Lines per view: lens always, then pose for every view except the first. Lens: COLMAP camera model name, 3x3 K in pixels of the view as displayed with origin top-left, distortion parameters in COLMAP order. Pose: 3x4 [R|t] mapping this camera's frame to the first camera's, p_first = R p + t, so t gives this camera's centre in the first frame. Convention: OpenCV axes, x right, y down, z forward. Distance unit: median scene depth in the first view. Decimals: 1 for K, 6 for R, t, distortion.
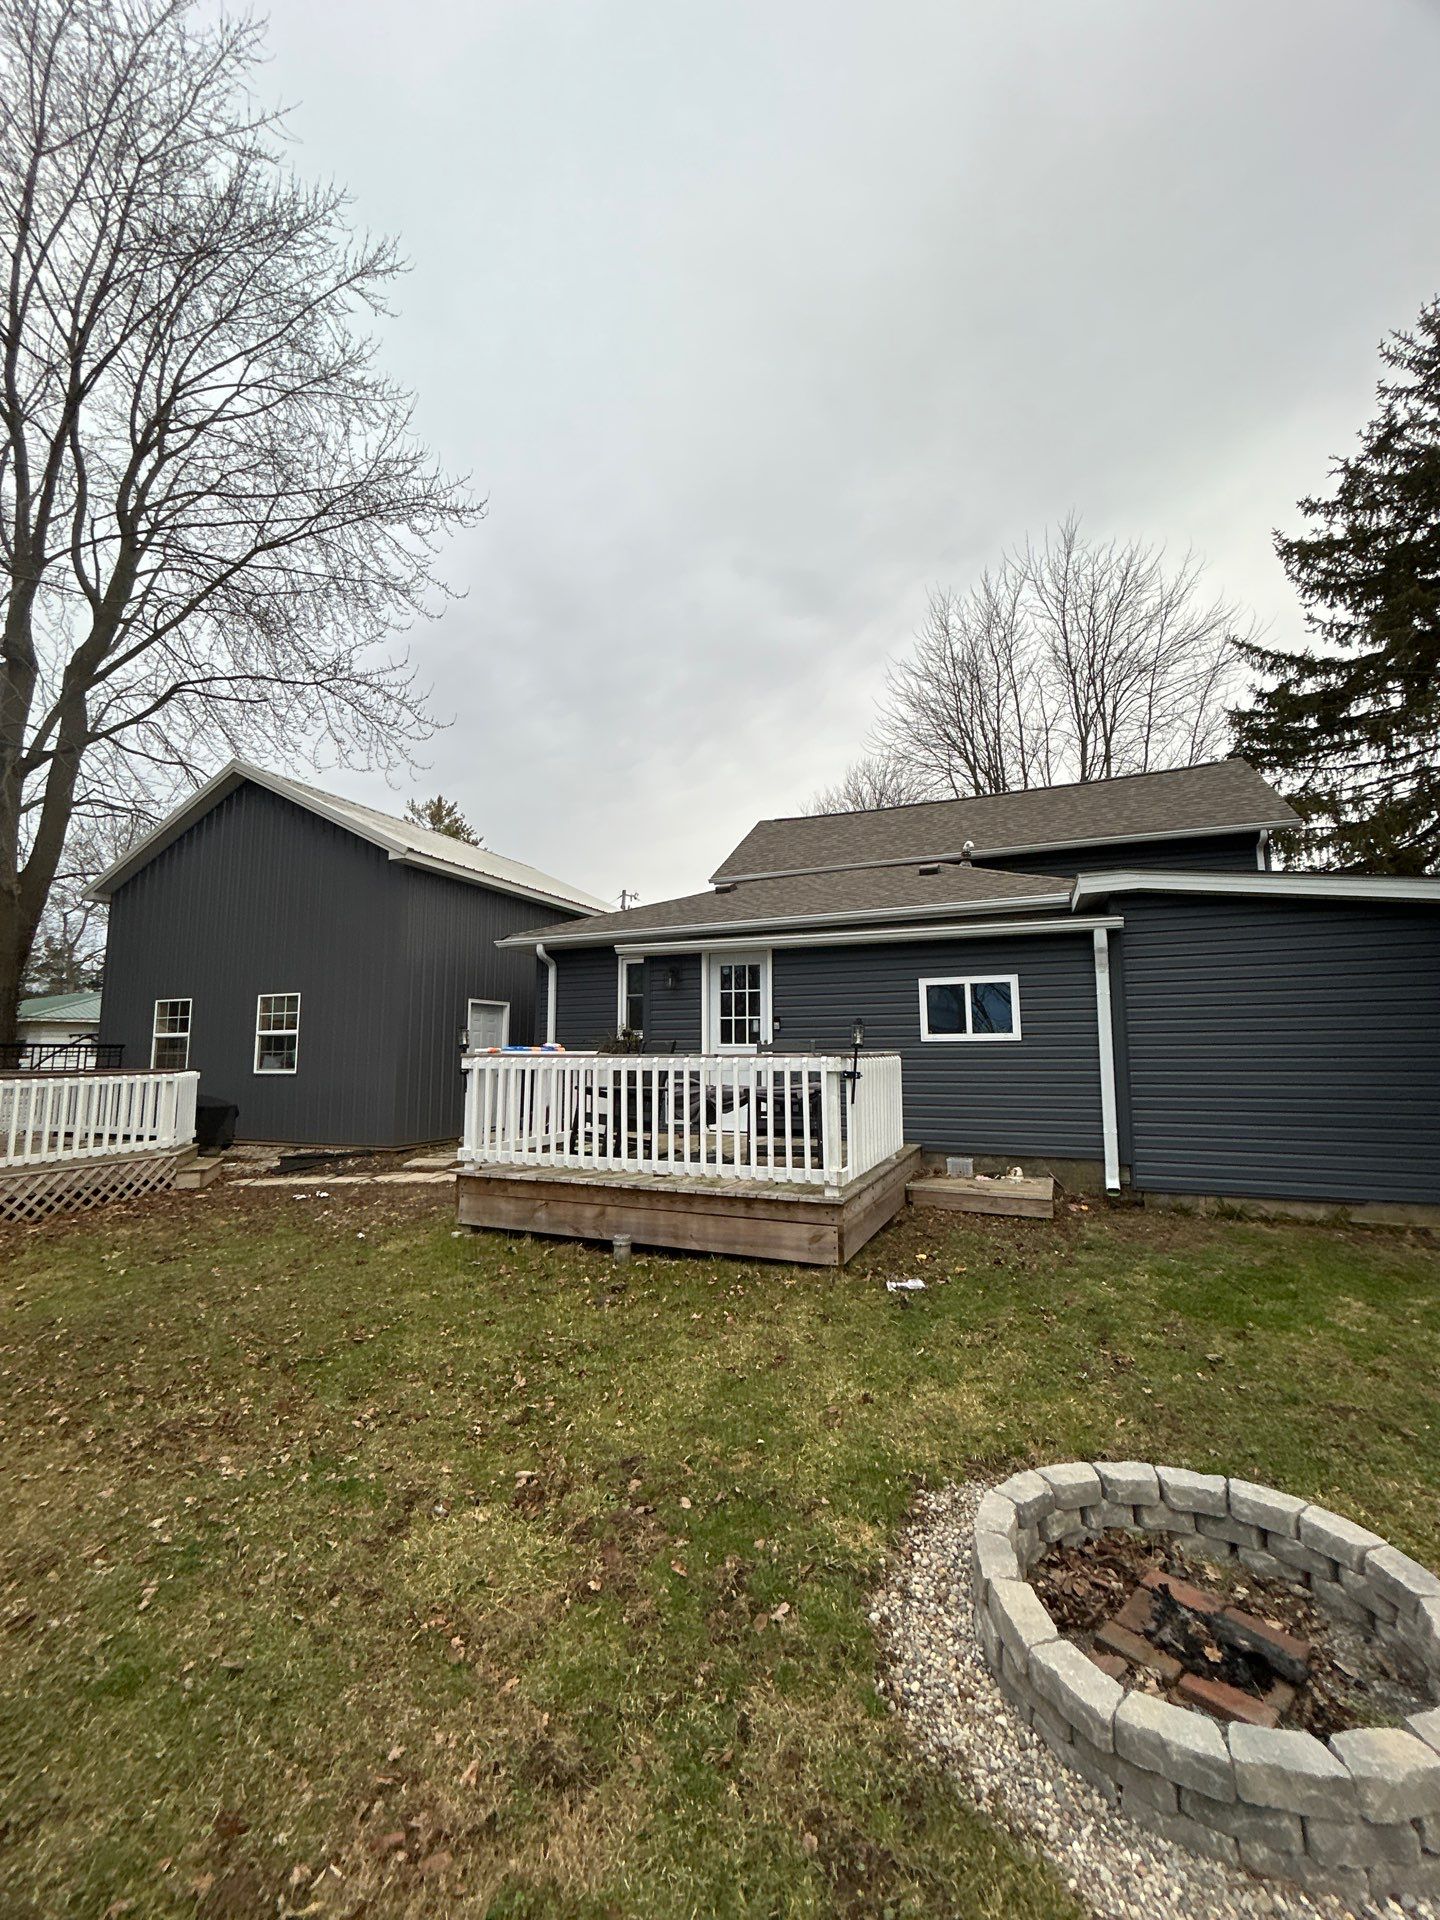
lens RADIAL K [[777.7, 0, 719.9], [0, 777.7, 957.3], [0, 0, 1]] dist [0.001138, -0.000045]
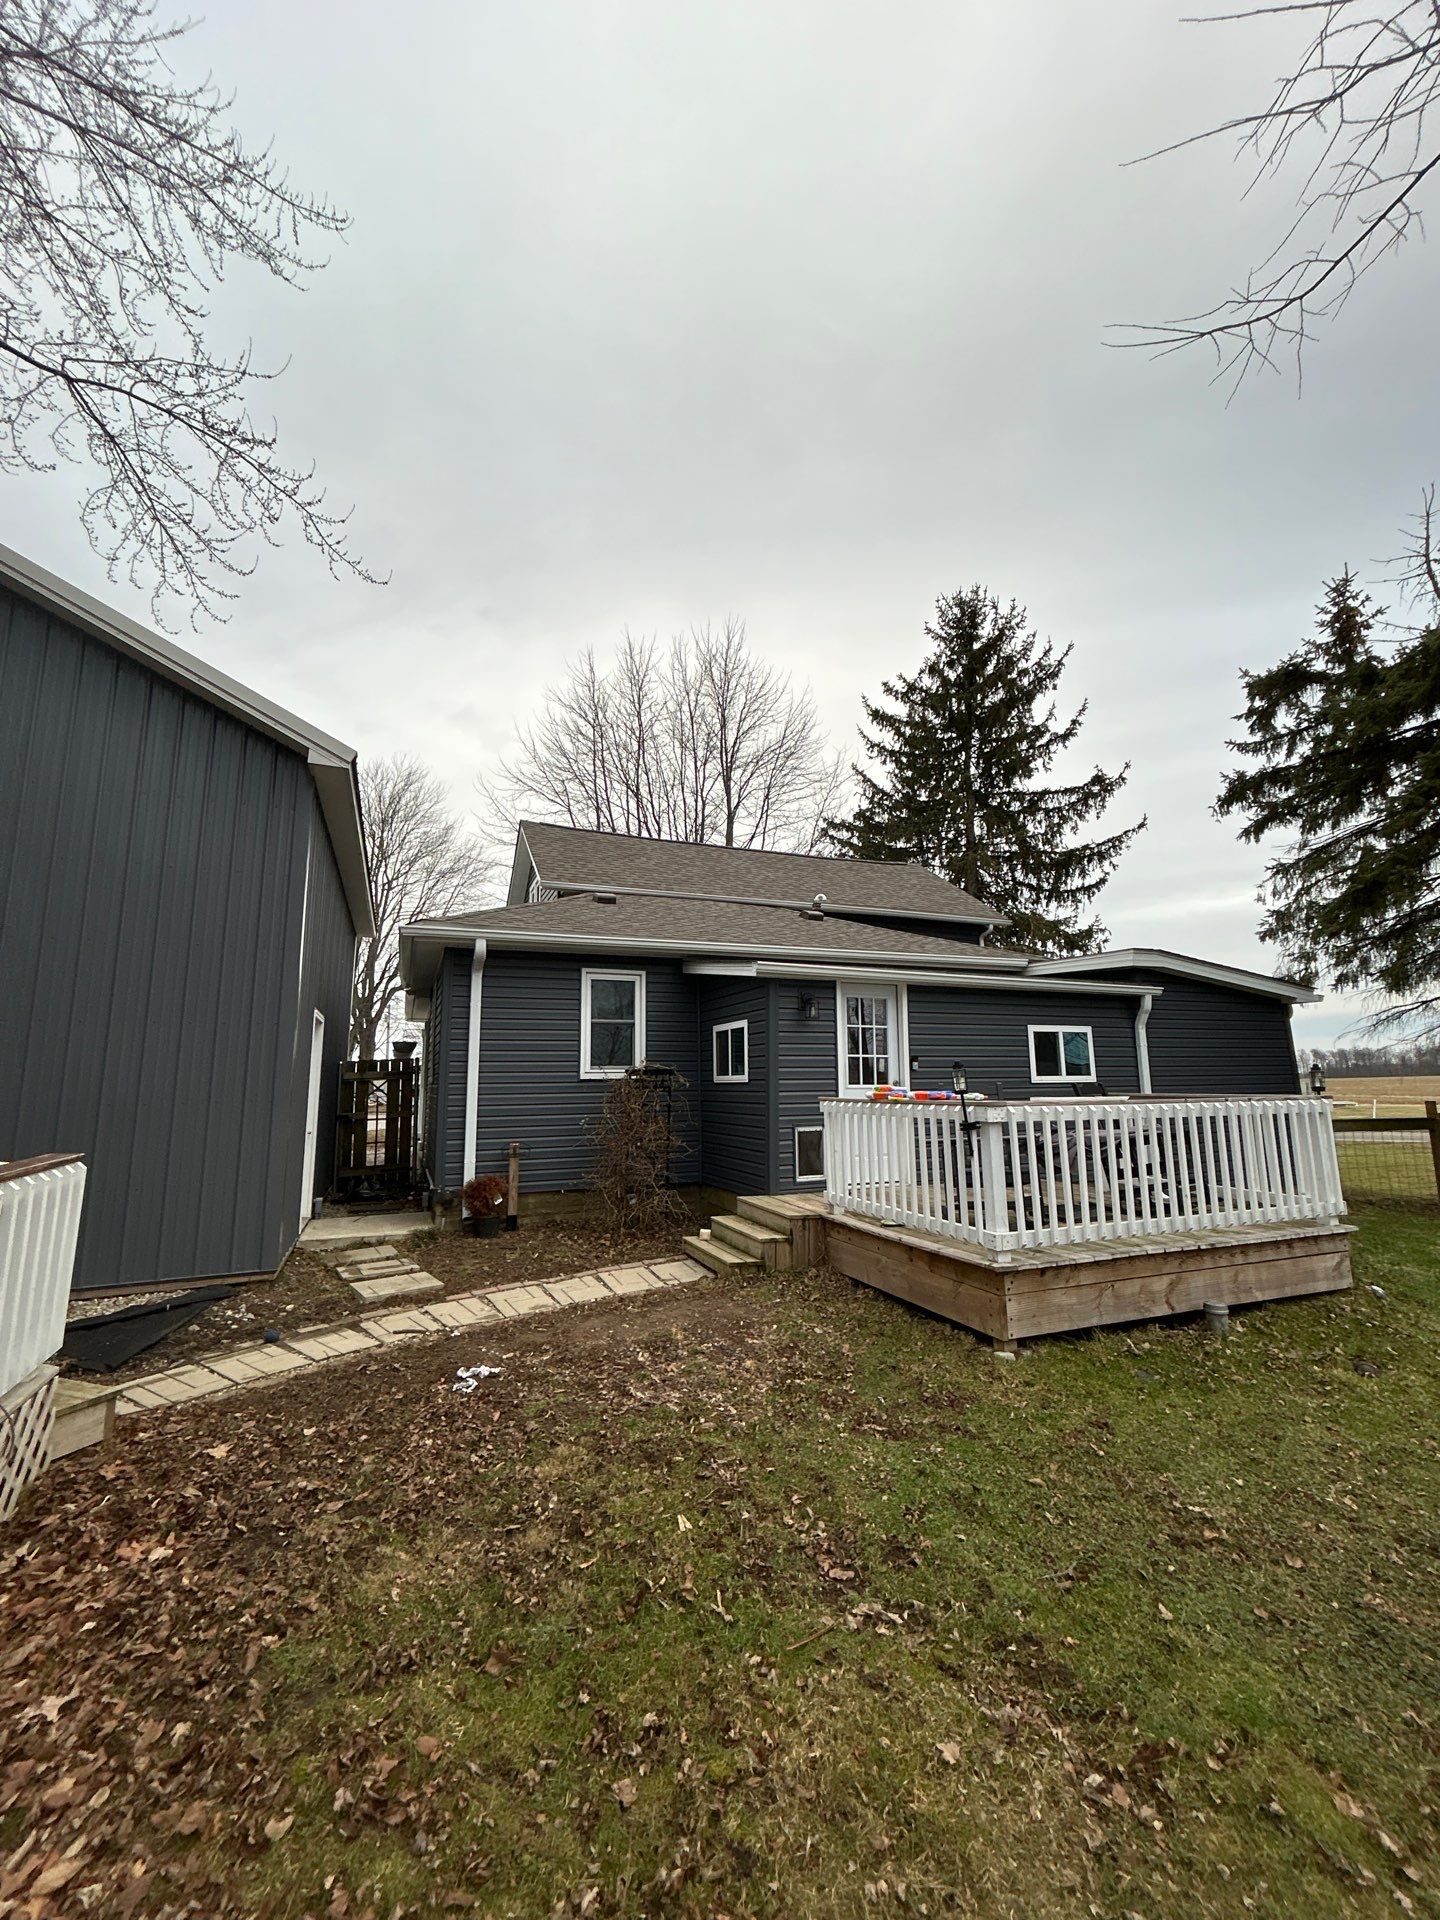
lens RADIAL K [[777.7, 0, 719.9], [0, 777.7, 957.3], [0, 0, 1]] dist [0.001138, -0.000045]
pose [[0.707082, 0.110465, 0.698450, -0.897661], [-0.079345, 0.993879, -0.076863, 0.055735], [-0.702666, -0.001070, 0.711519, 0.569794]]
